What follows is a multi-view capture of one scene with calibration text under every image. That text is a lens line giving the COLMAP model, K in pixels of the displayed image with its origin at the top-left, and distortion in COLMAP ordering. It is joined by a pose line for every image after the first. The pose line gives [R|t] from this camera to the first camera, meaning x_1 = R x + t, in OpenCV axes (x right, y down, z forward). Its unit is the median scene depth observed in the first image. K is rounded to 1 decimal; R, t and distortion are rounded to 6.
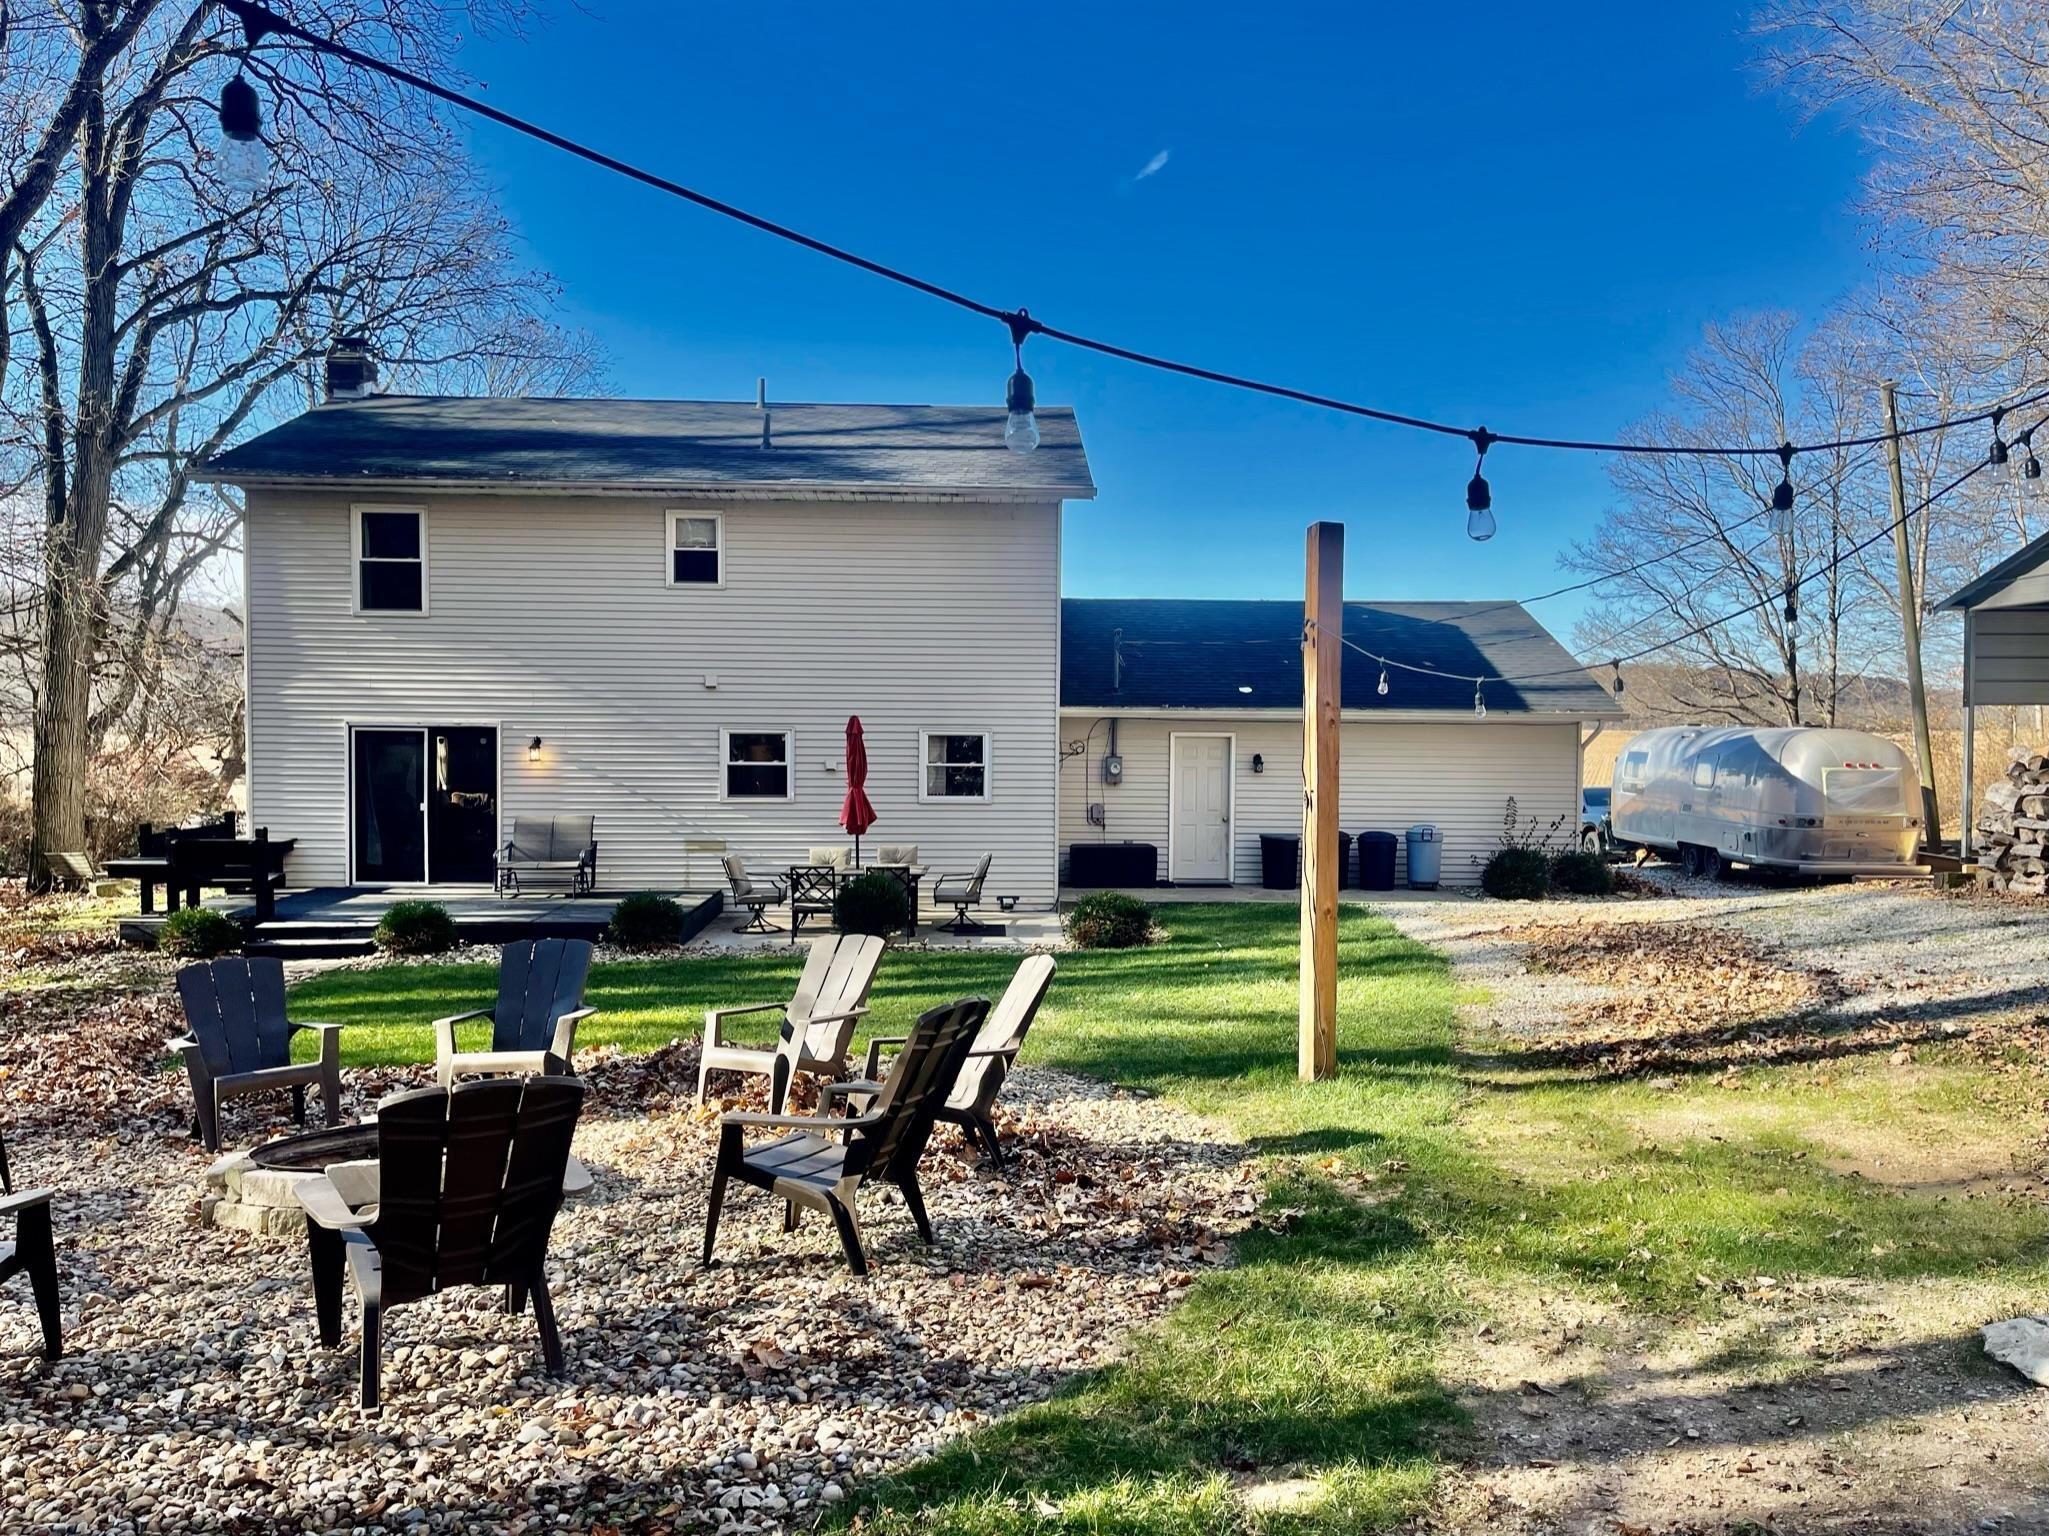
lens RADIAL K [[1542.9, 0, 1026.7], [0, 1542.9, 770.6], [0, 0, 1]] dist [0.059343, -0.019342]
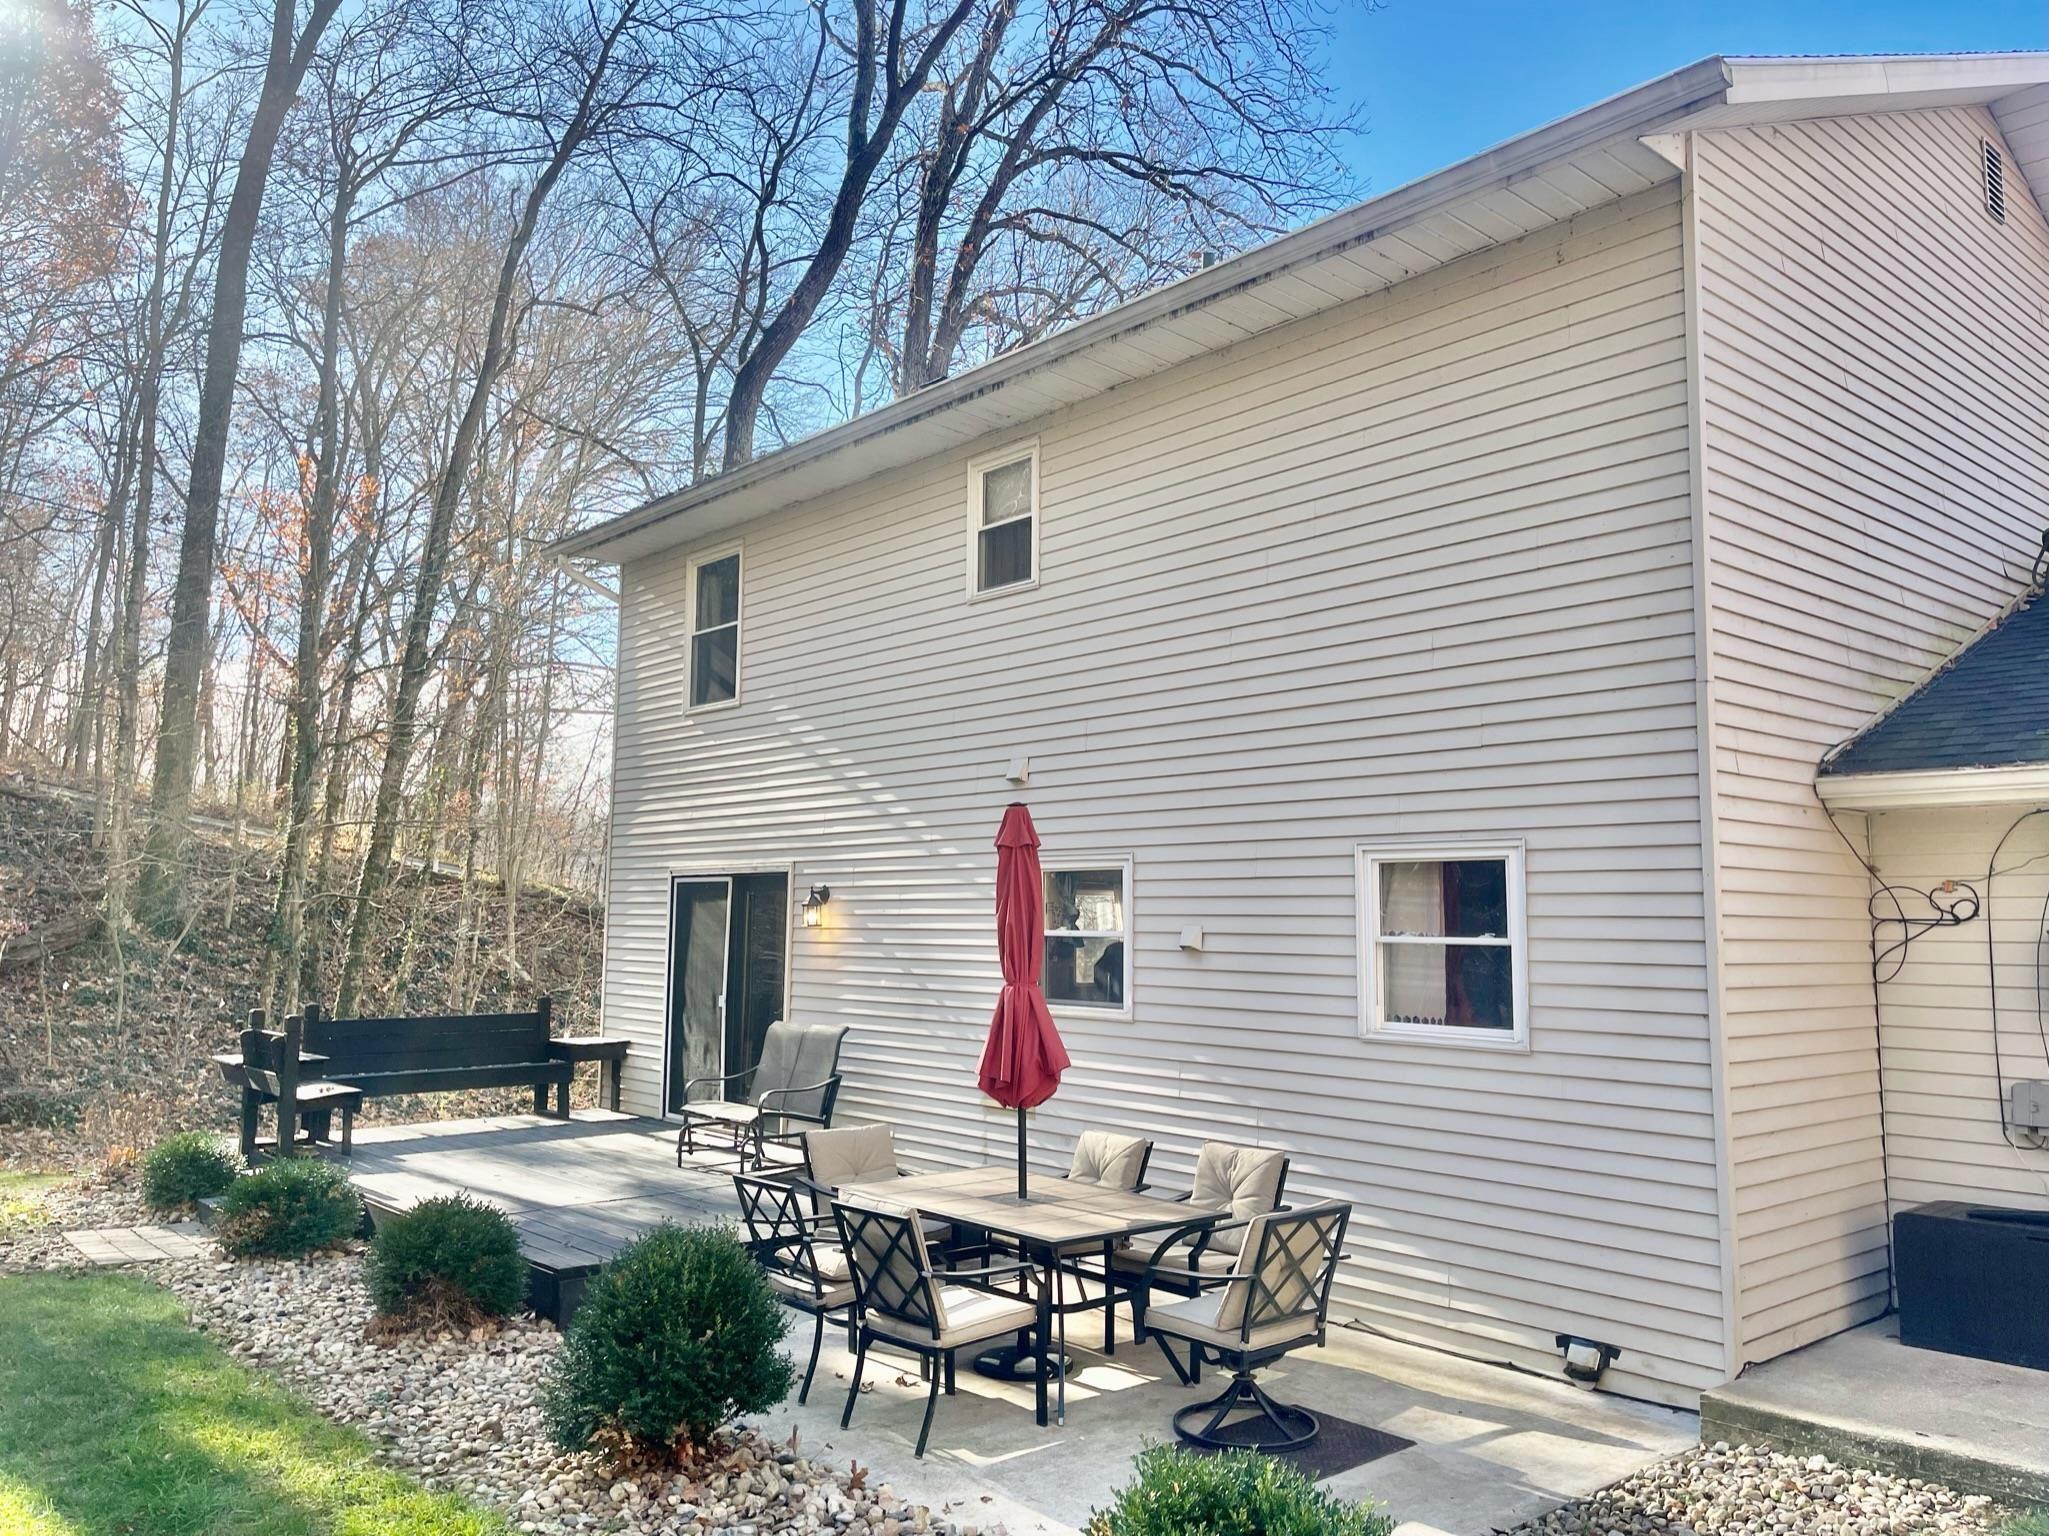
lens RADIAL K [[1542.9, 0, 1023.2], [0, 1542.9, 751.1], [0, 0, 1]] dist [0.059343, -0.019342]
pose [[0.613649, -0.091680, -0.784238, 0.193231], [-0.033775, 0.989279, -0.142078, 0.008081], [0.788856, 0.113673, 0.603974, 0.699738]]
